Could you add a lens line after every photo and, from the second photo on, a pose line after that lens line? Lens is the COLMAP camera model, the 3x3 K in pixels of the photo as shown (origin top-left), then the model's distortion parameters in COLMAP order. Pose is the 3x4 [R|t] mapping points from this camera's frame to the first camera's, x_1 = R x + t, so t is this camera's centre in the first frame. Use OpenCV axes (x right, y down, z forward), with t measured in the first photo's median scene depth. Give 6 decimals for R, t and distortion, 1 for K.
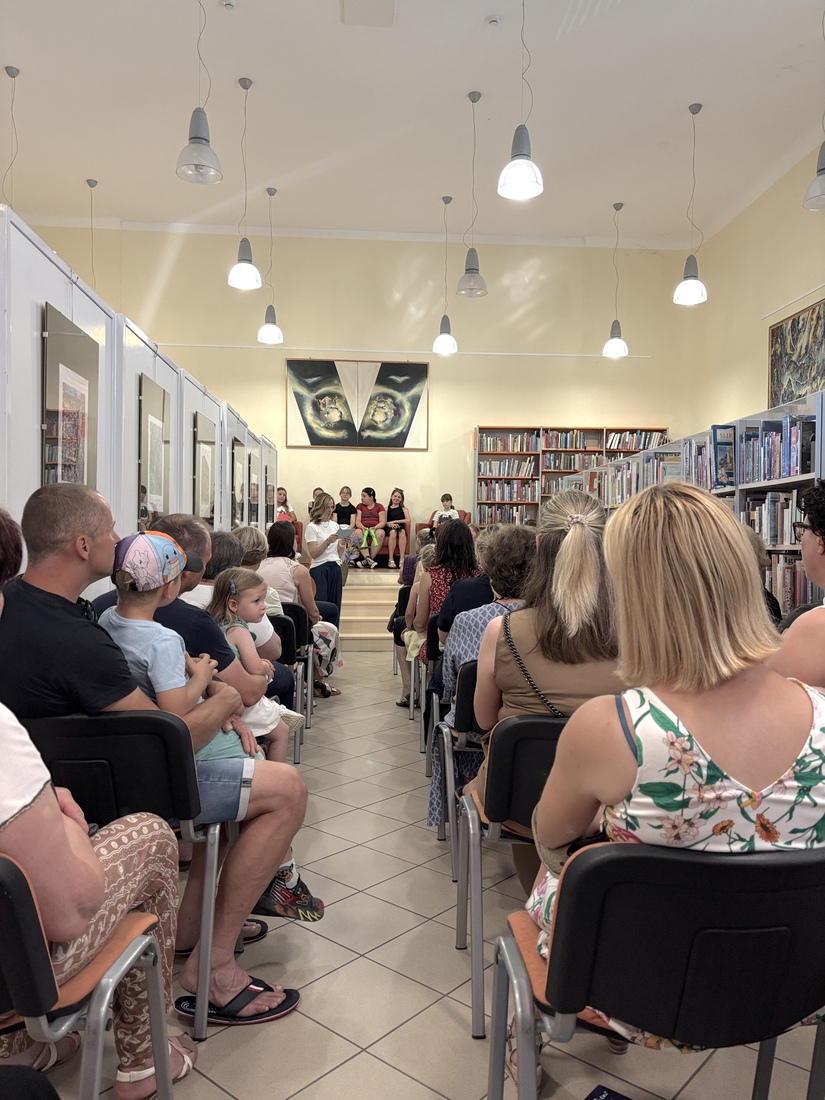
lens RADIAL K [[881.4, 0, 411.7], [0, 881.4, 566.9], [0, 0, 1]] dist [0.036218, -0.042260]
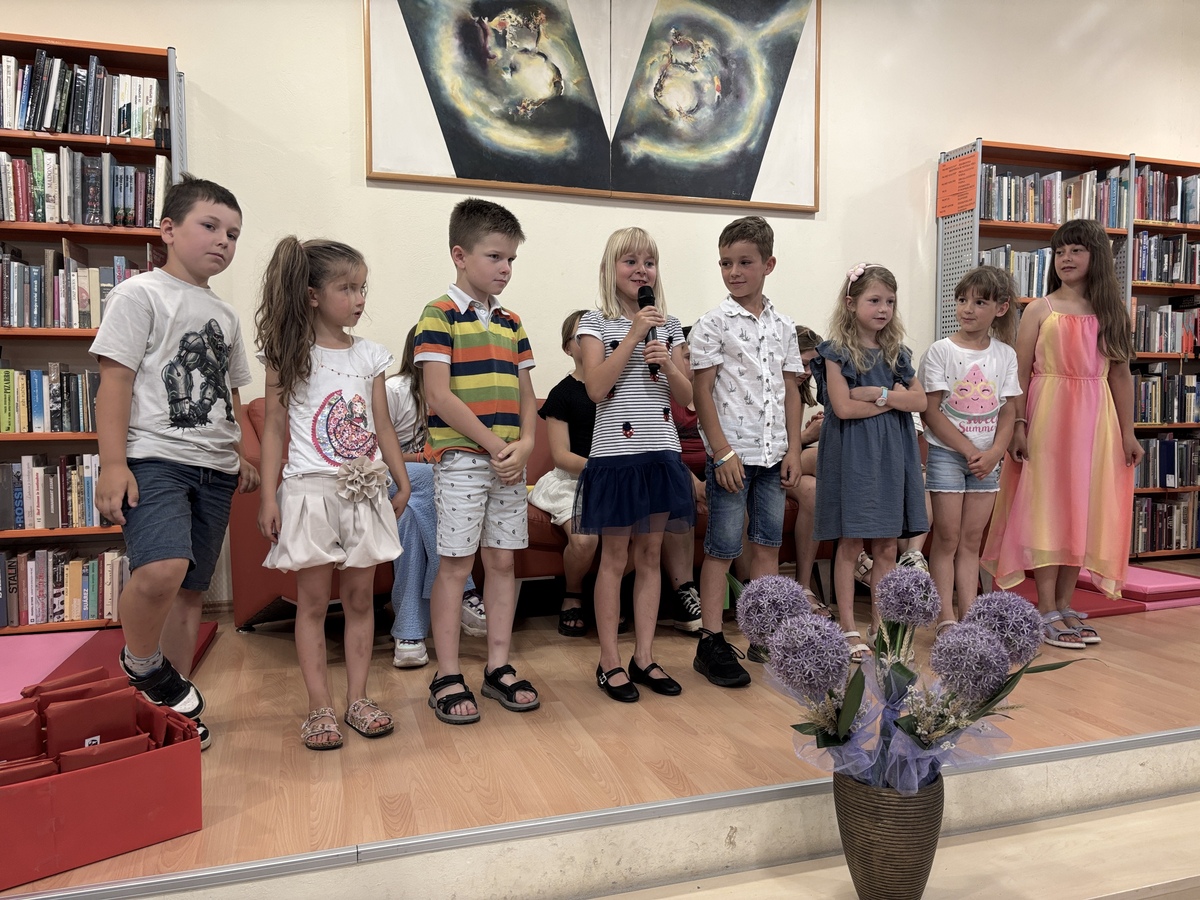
lens RADIAL K [[907.5, 0, 593.1], [0, 907.5, 441.3], [0, 0, 1]] dist [0.036067, -0.041607]
pose [[0.967028, -0.020774, 0.253820, -0.148359], [0.016157, 0.999664, 0.020261, -0.057846], [-0.254156, -0.015492, 0.967039, 0.704077]]
